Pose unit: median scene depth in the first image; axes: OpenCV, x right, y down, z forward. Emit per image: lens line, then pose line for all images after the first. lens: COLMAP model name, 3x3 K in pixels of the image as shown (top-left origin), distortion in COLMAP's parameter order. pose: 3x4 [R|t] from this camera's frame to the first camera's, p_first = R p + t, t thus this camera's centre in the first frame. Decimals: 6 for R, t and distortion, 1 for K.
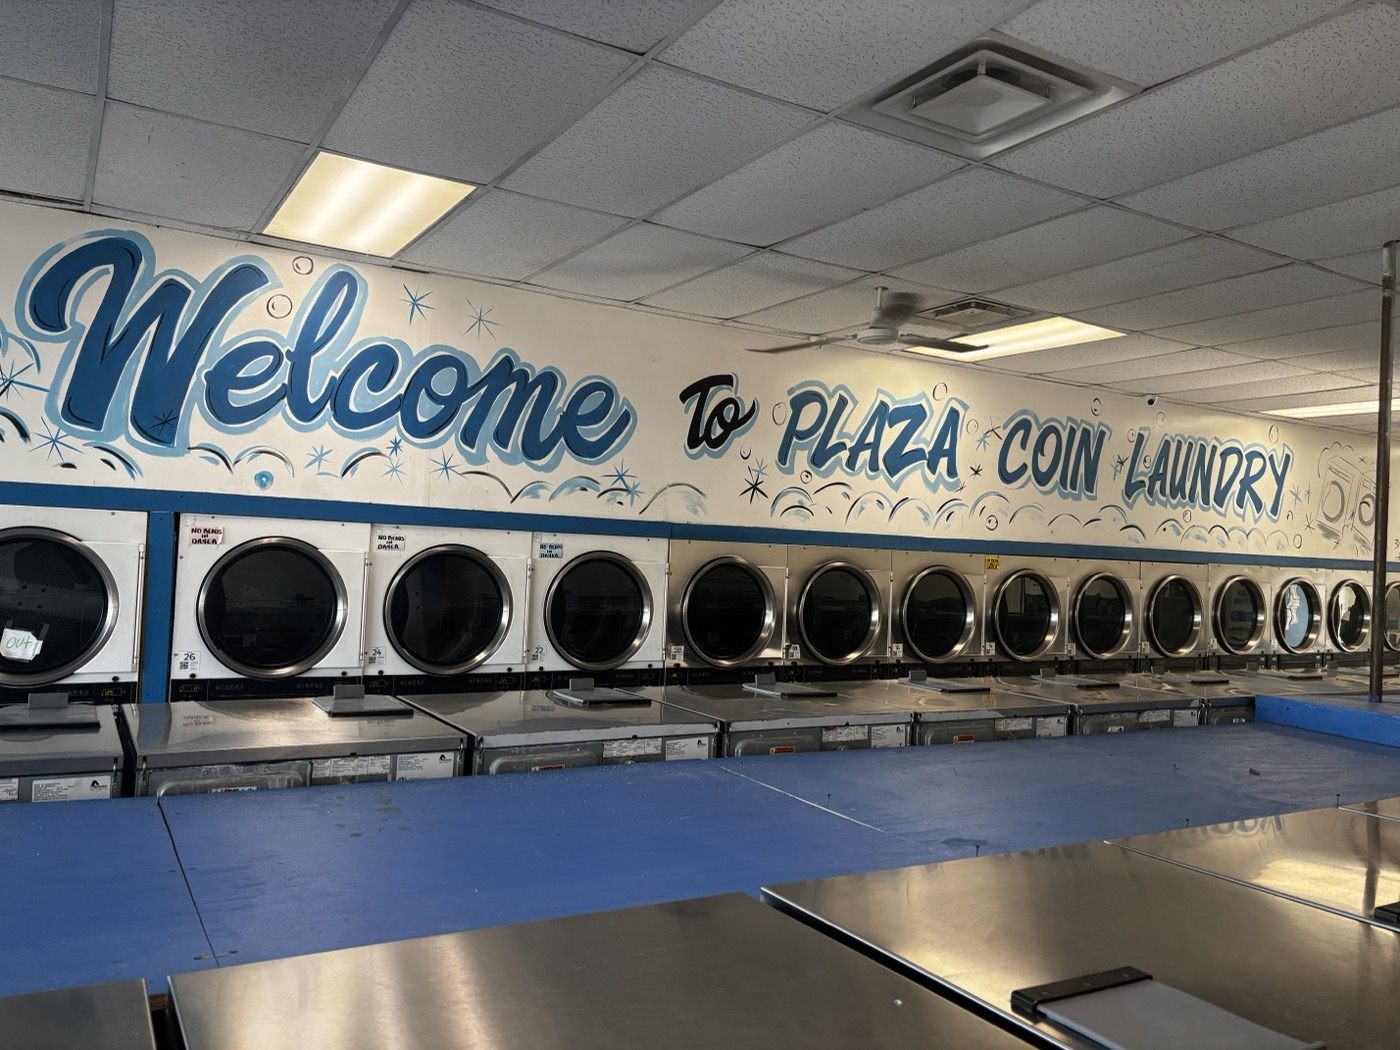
lens RADIAL K [[1053.1, 0, 710.2], [0, 1053.1, 531.4], [0, 0, 1]] dist [0.046358, -0.061937]
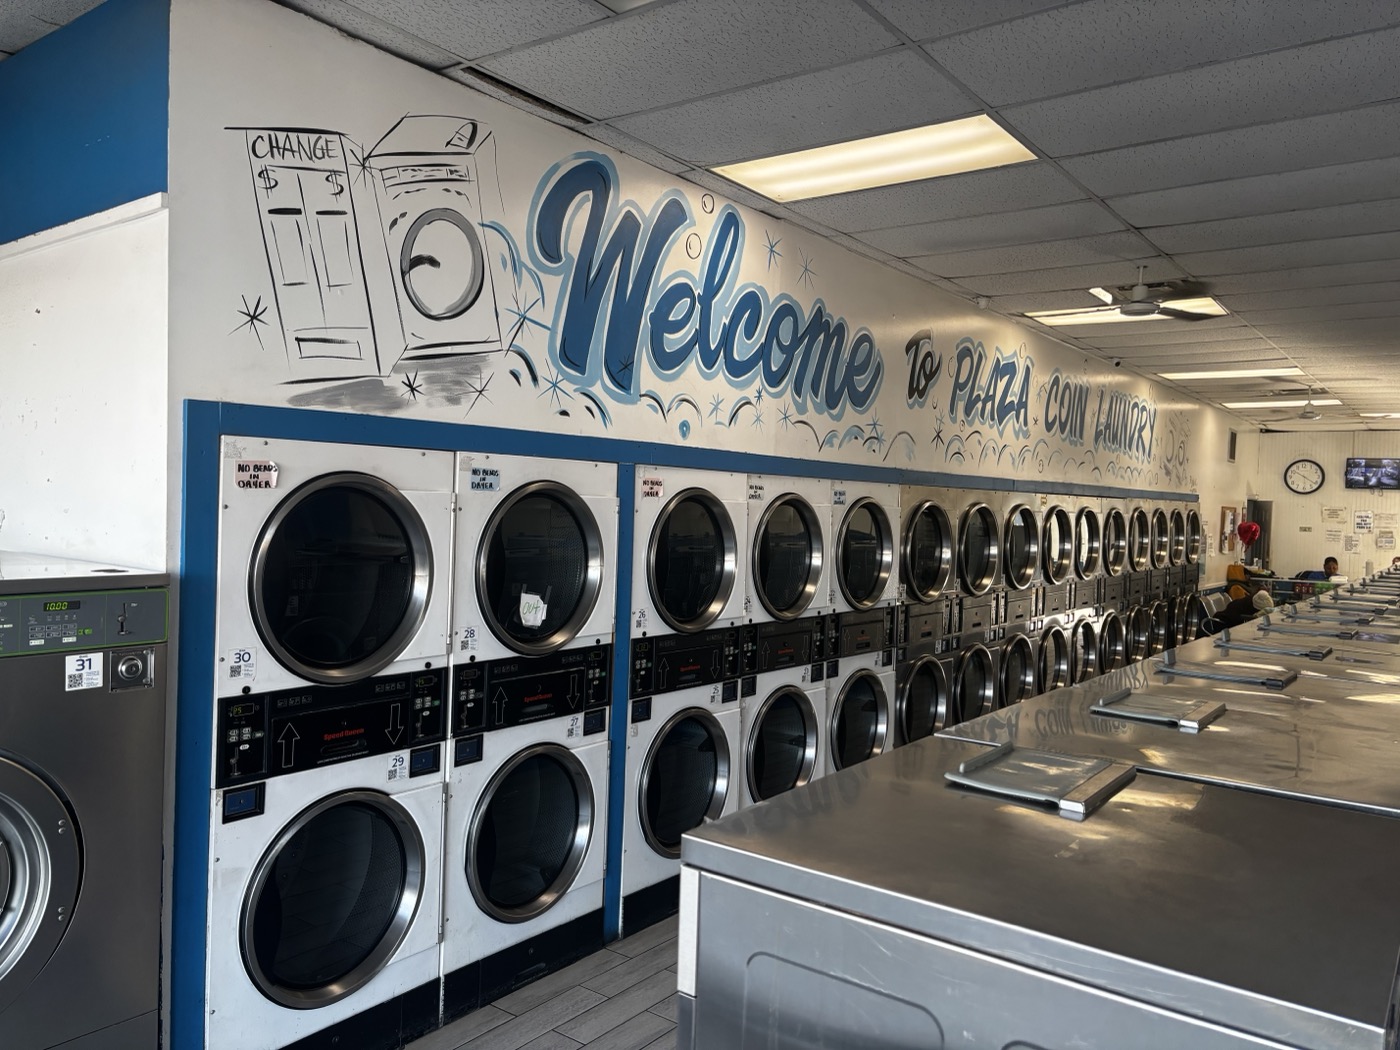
lens RADIAL K [[1053.1, 0, 706.0], [0, 1053.1, 530.7], [0, 0, 1]] dist [0.046358, -0.061937]
pose [[0.928739, -0.020362, 0.370173, -0.726501], [-0.004828, 0.997742, 0.066996, -0.019732], [-0.370702, -0.064010, 0.926544, 0.094503]]
